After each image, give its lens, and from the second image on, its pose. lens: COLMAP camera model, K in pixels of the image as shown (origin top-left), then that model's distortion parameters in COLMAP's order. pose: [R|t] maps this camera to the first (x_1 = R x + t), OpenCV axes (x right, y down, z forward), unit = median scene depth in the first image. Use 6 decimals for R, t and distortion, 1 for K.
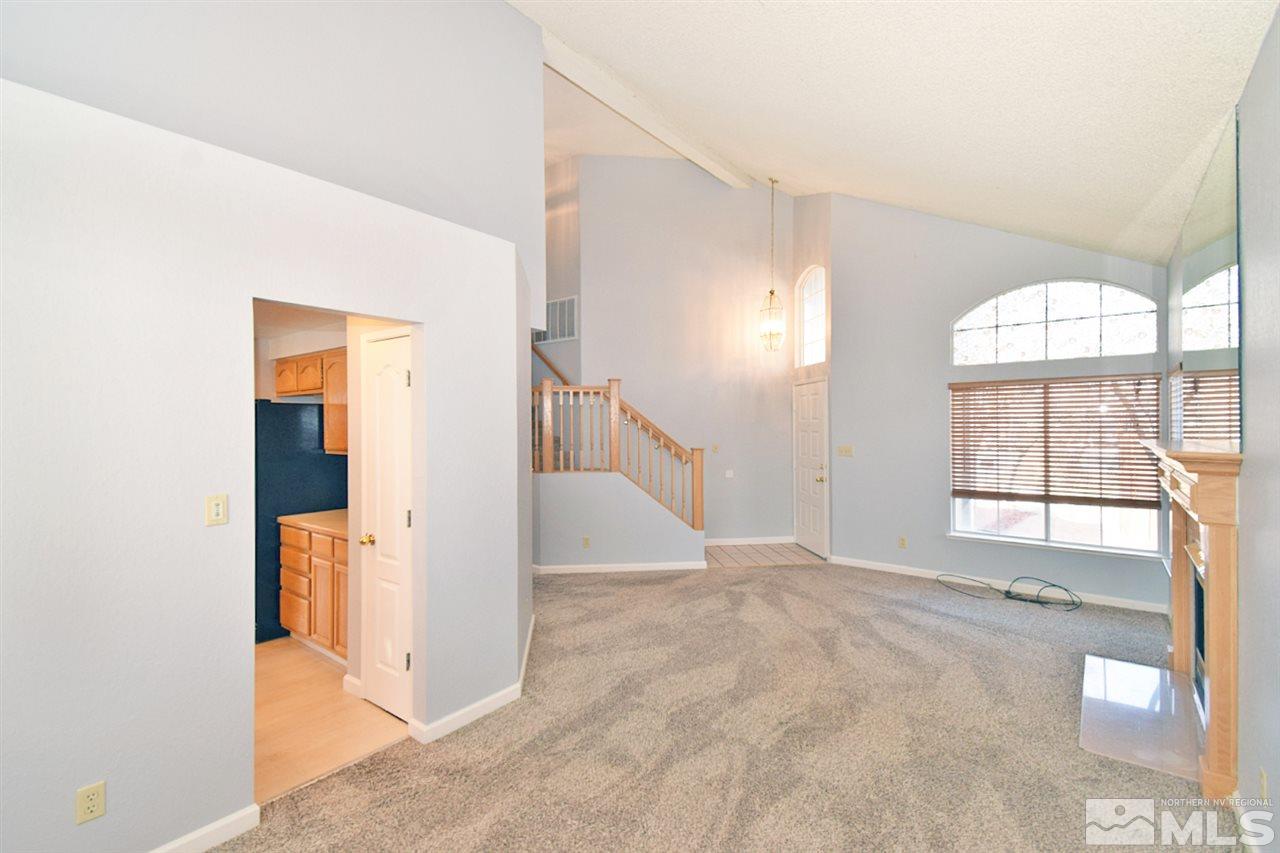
lens RADIAL K [[587.1, 0, 645.8], [0, 587.1, 421.3], [0, 0, 1]] dist [-0.005931, -0.004352]
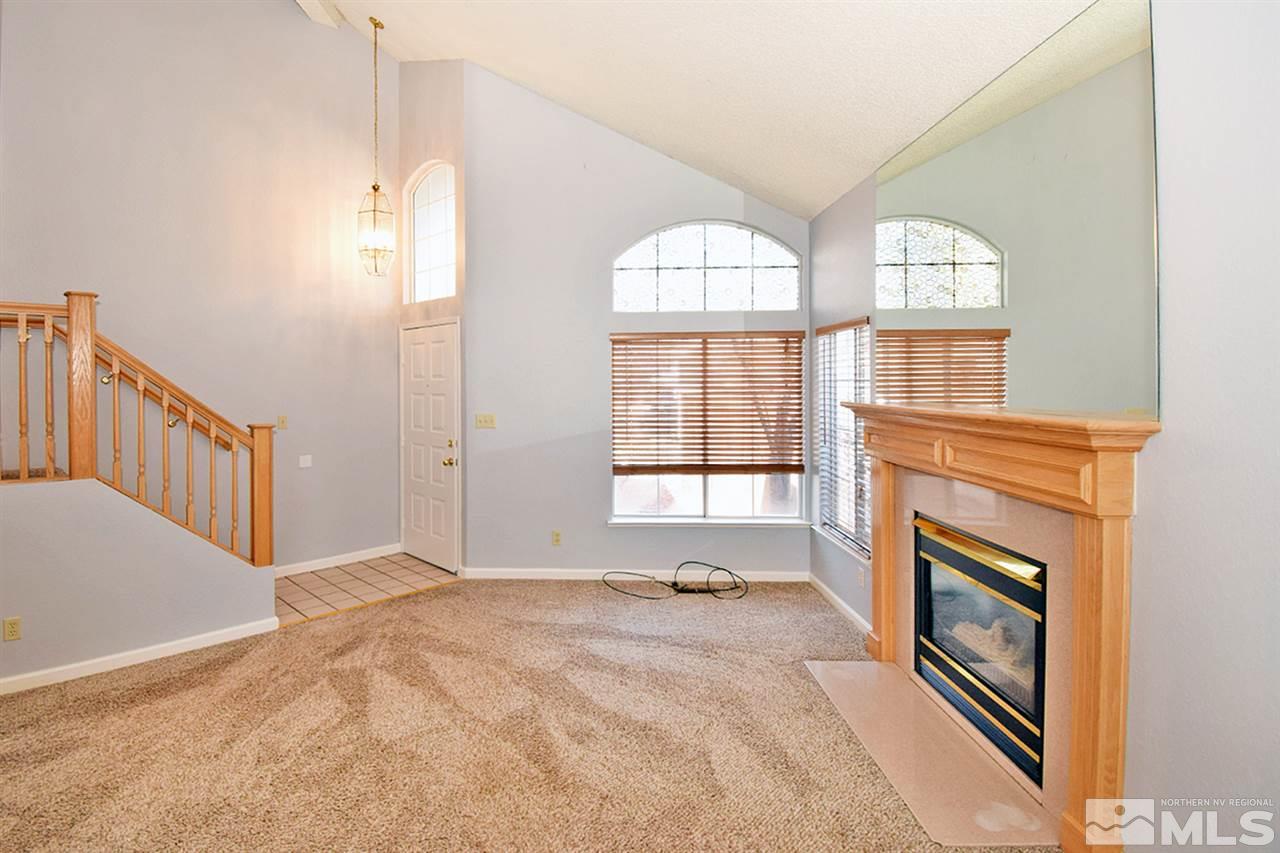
lens RADIAL K [[587.1, 0, 539.4], [0, 587.1, 385.9], [0, 0, 1]] dist [-0.005931, -0.004352]
pose [[0.812266, -0.000482, 0.583287, -0.030541], [-0.003552, 0.999977, 0.005772, 0.002830], [-0.583277, -0.006760, 0.812245, 0.419497]]
